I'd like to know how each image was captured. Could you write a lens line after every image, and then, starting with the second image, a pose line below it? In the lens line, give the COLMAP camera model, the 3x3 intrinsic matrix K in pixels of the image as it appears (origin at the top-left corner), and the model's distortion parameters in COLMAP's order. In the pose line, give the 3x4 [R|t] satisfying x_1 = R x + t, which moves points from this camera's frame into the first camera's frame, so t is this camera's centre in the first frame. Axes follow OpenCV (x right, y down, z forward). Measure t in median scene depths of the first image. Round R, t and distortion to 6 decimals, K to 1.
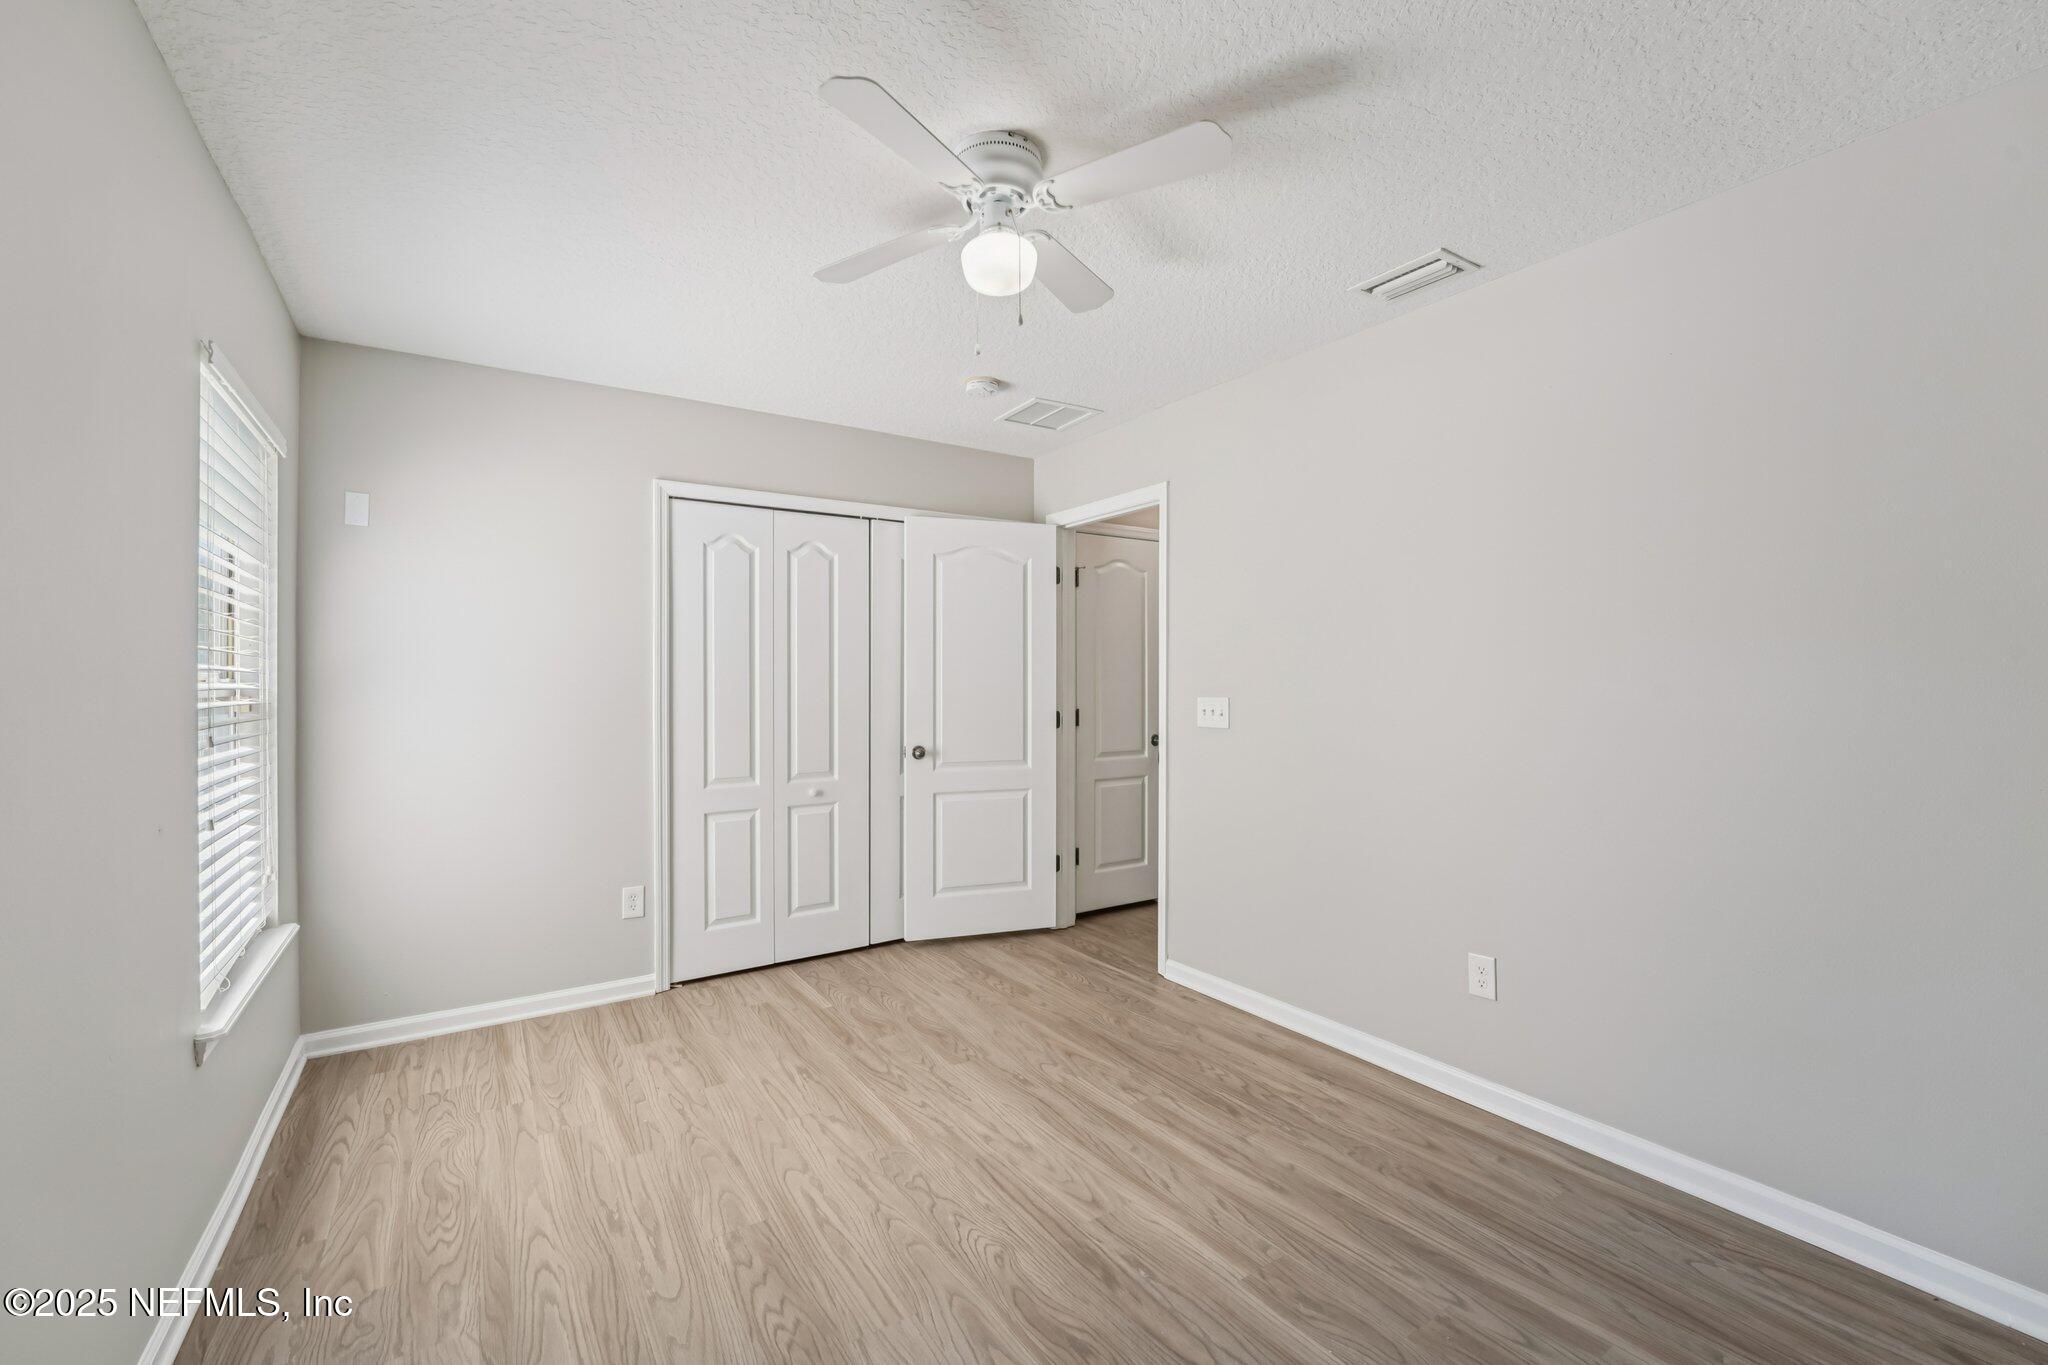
lens RADIAL K [[847.5, 0, 1023.5], [0, 847.5, 678.9], [0, 0, 1]] dist [-0.020717, 0.002455]
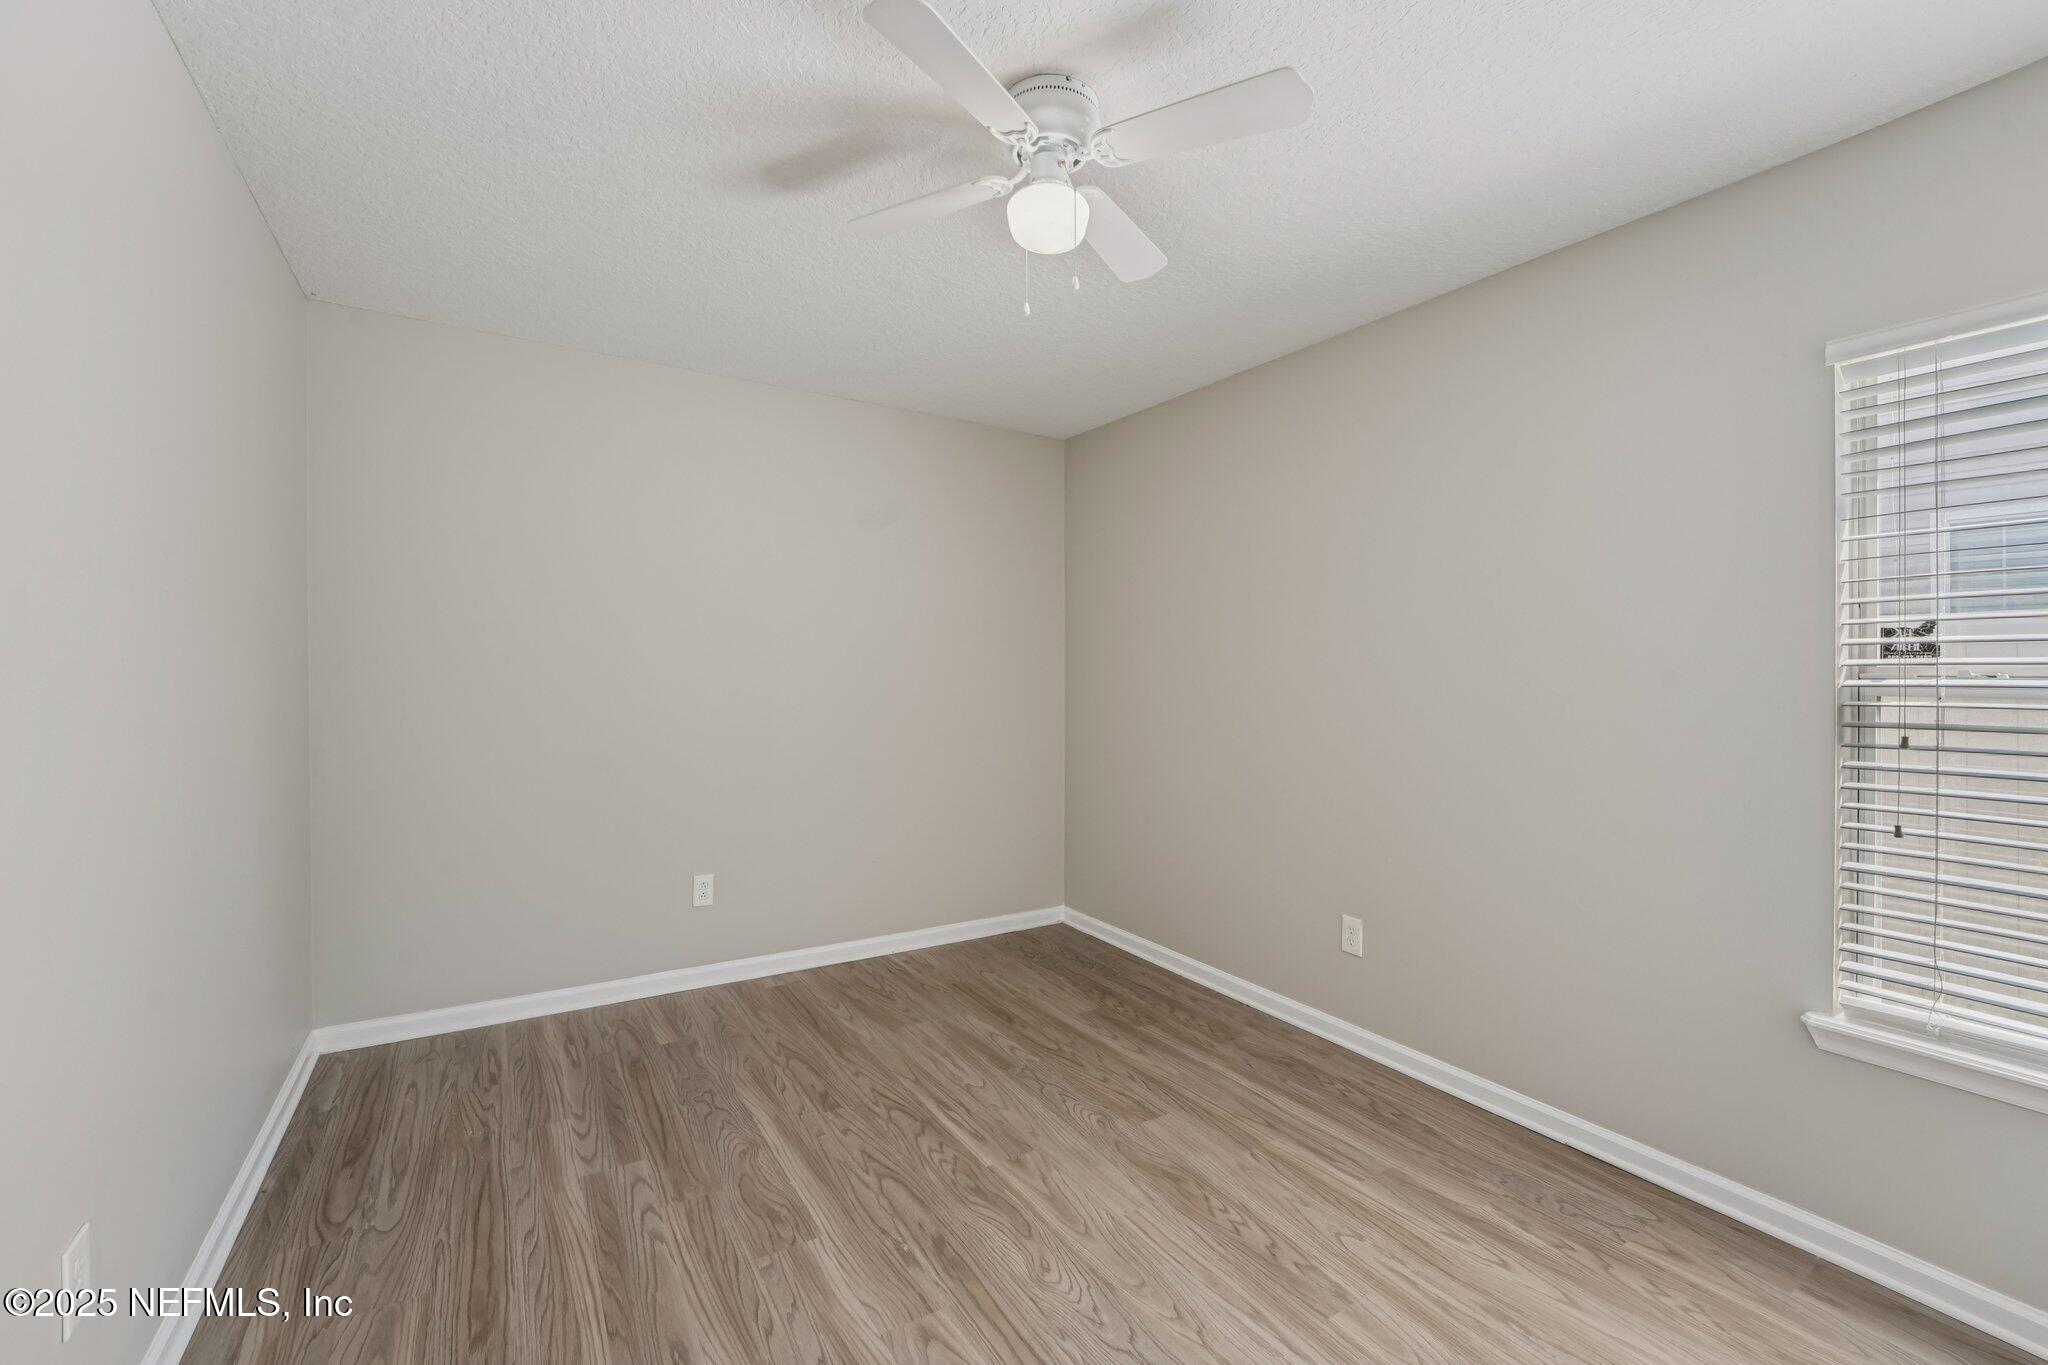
lens RADIAL K [[847.5, 0, 1020.0], [0, 847.5, 681.9], [0, 0, 1]] dist [-0.020717, 0.002455]
pose [[-0.999654, 0.002437, 0.026196, -0.026946], [0.002470, 0.999996, 0.001217, 0.009281], [-0.026193, 0.001281, -0.999656, 1.970852]]
